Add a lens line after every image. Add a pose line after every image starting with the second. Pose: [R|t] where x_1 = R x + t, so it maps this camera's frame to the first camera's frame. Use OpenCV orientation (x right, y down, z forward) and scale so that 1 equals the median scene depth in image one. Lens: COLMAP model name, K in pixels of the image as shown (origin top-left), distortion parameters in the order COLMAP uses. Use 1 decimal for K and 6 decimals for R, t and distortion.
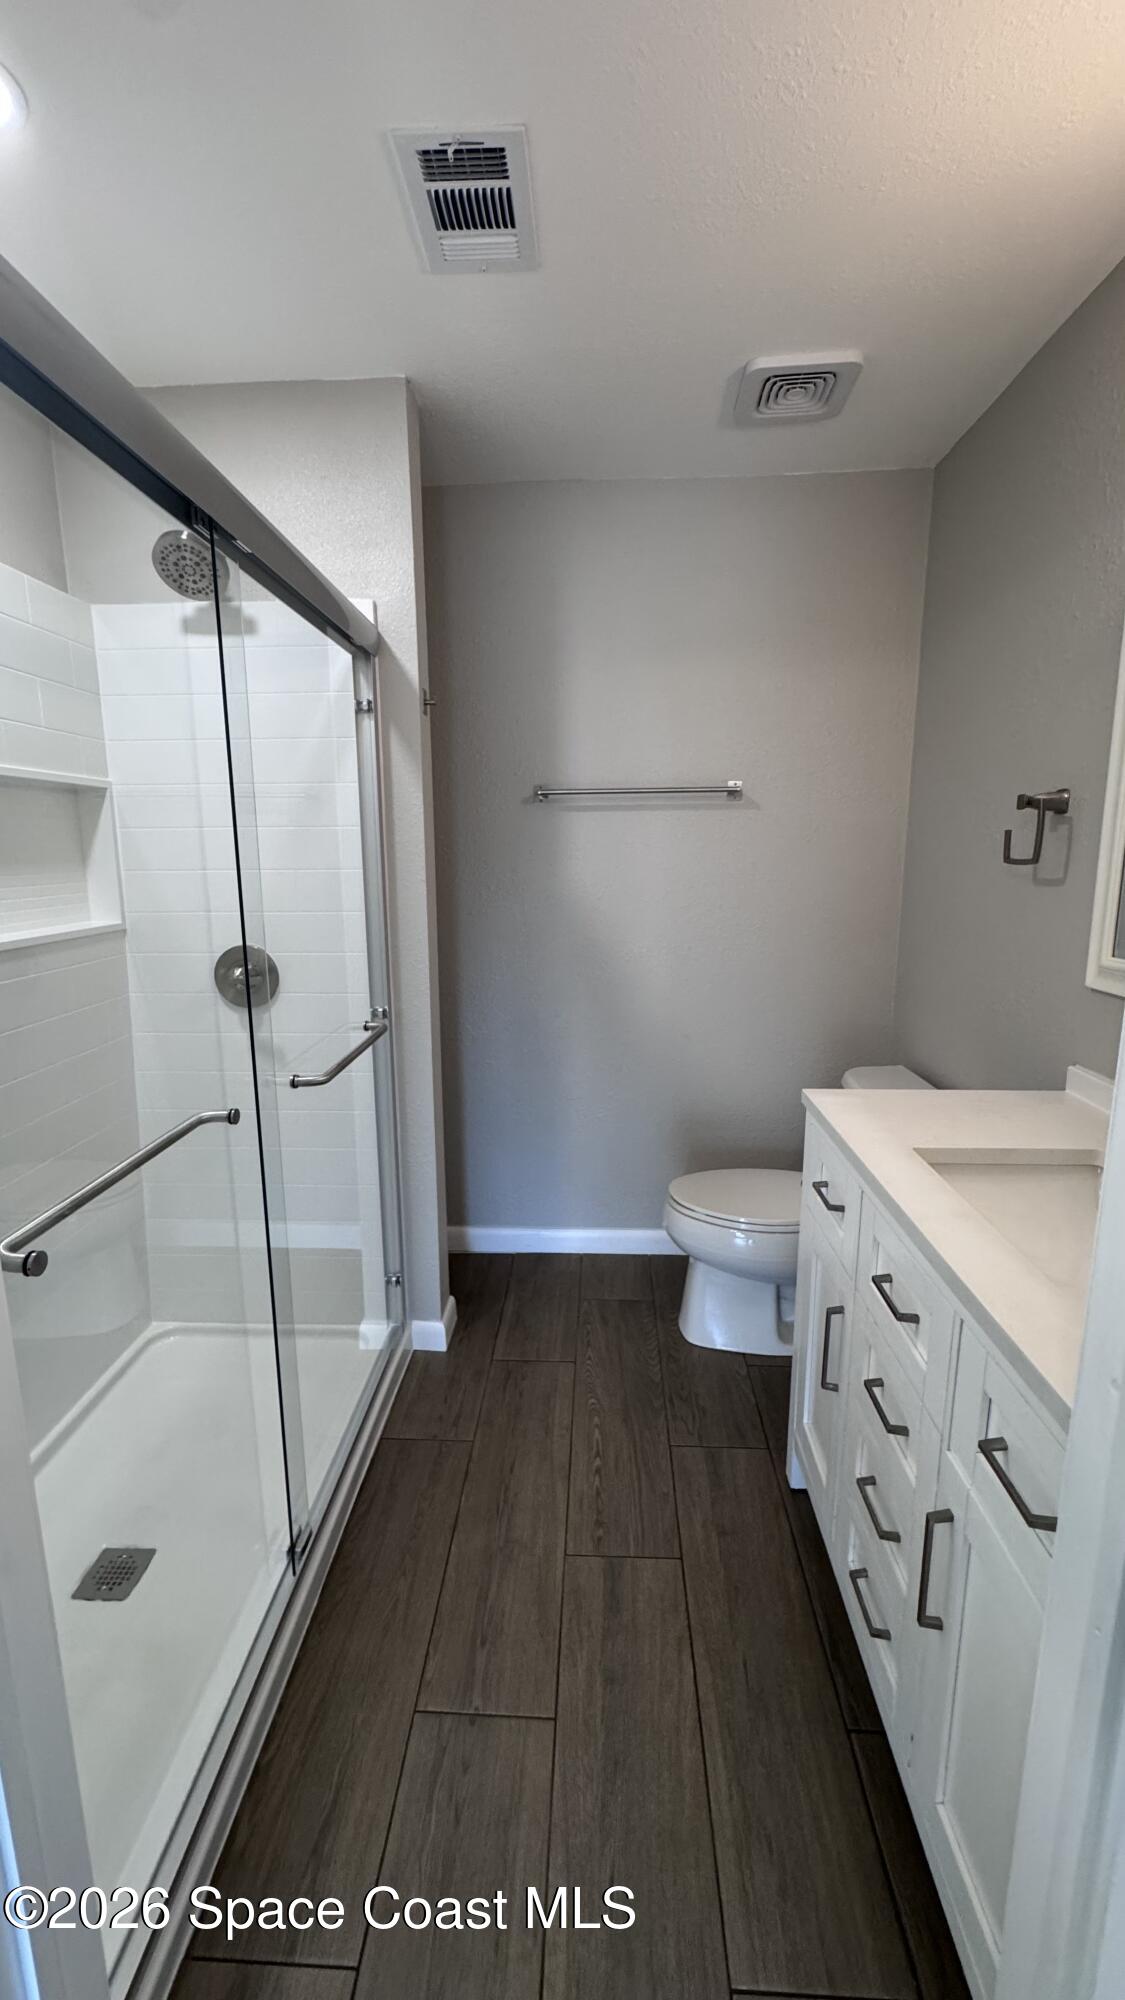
lens RADIAL K [[799.9, 0, 562.5], [0, 799.9, 1000.0], [0, 0, 1]] dist [-0.001899, -0.000572]
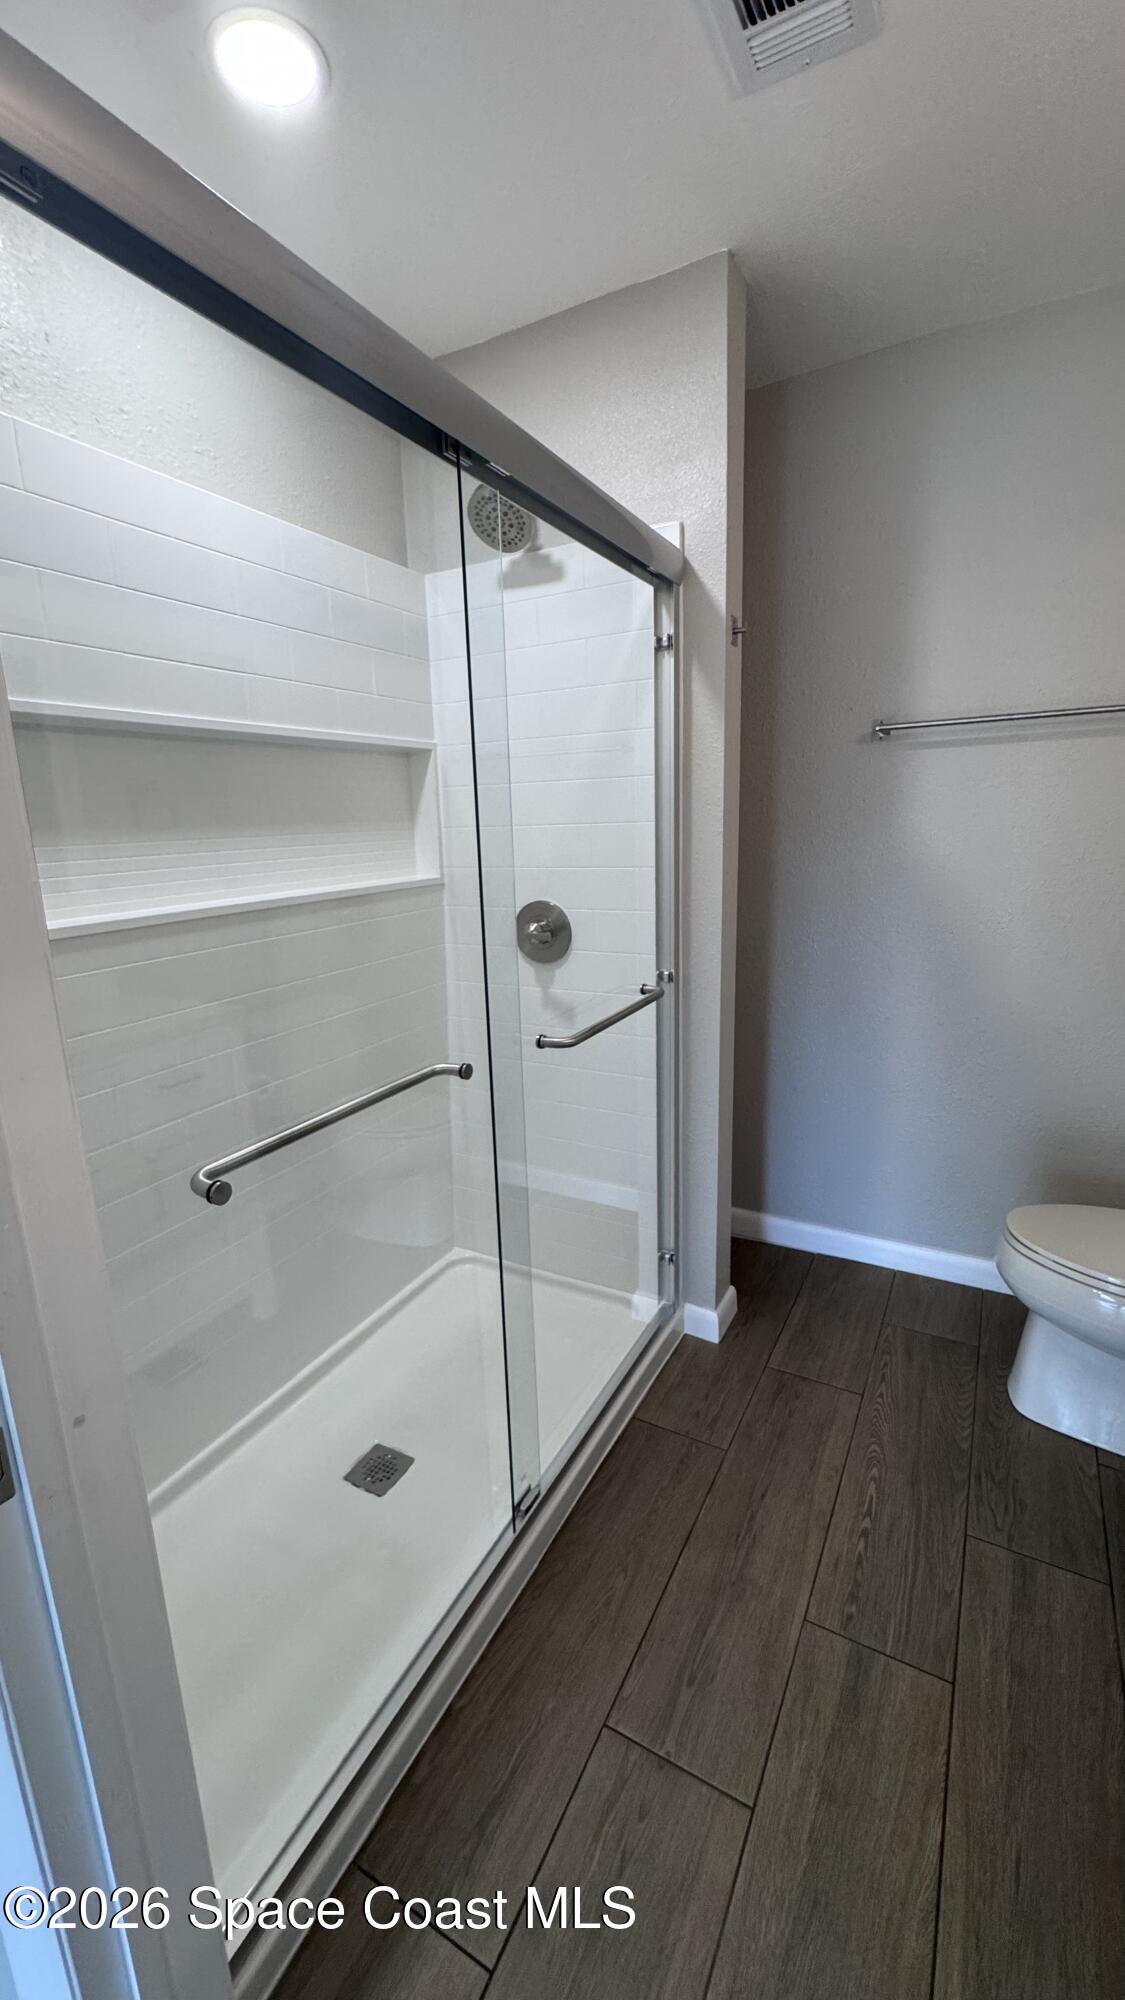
lens RADIAL K [[799.9, 0, 562.5], [0, 799.9, 1000.0], [0, 0, 1]] dist [-0.001899, -0.000572]
pose [[0.898425, 0.076290, -0.432450, 0.077518], [-0.057201, 0.996734, 0.056999, -0.003133], [0.435386, -0.026473, 0.899855, 0.112865]]
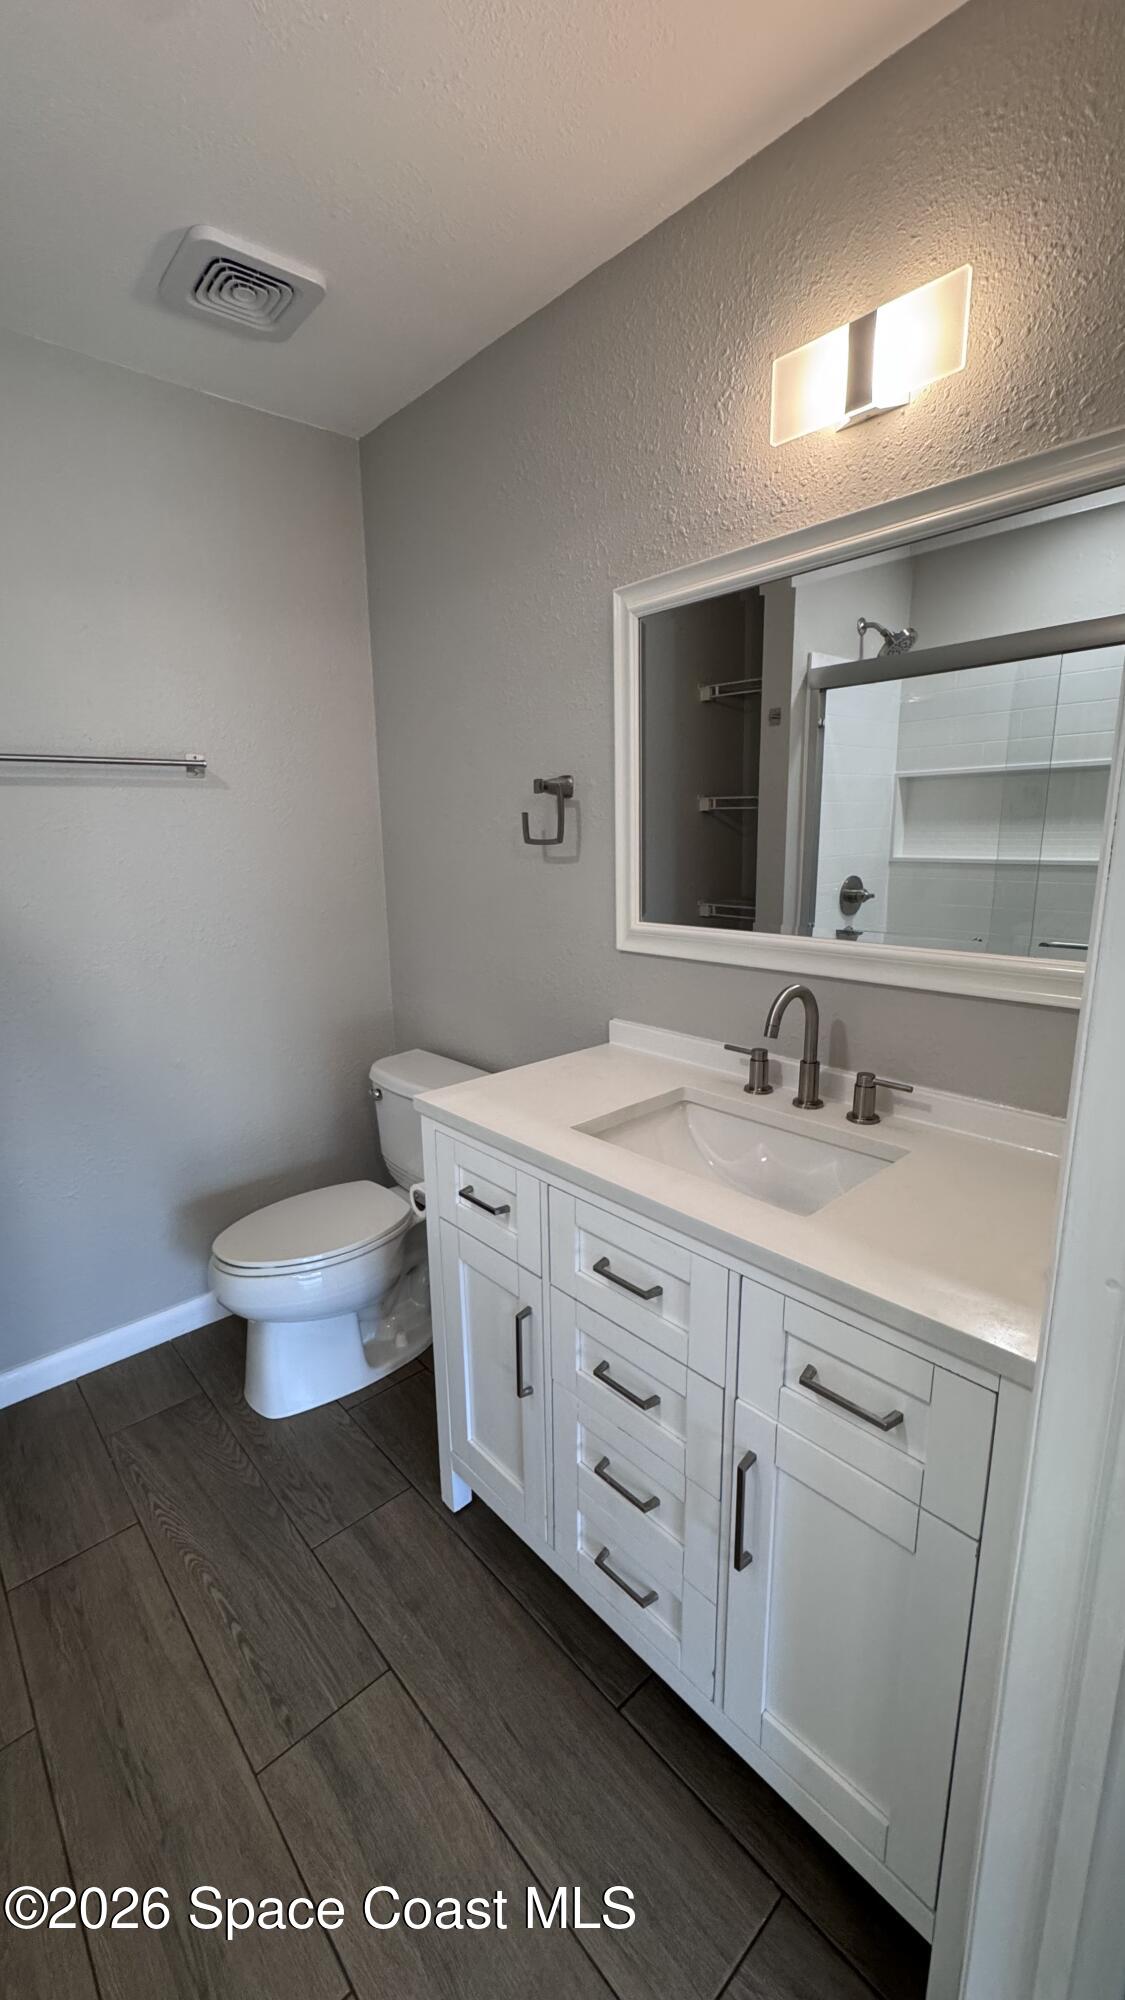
lens RADIAL K [[799.9, 0, 562.5], [0, 799.9, 1000.0], [0, 0, 1]] dist [-0.001899, -0.000572]
pose [[0.710226, -0.154545, 0.686800, -0.166731], [0.143932, 0.986875, 0.073228, -0.034014], [-0.689102, 0.046844, 0.723148, 0.191460]]
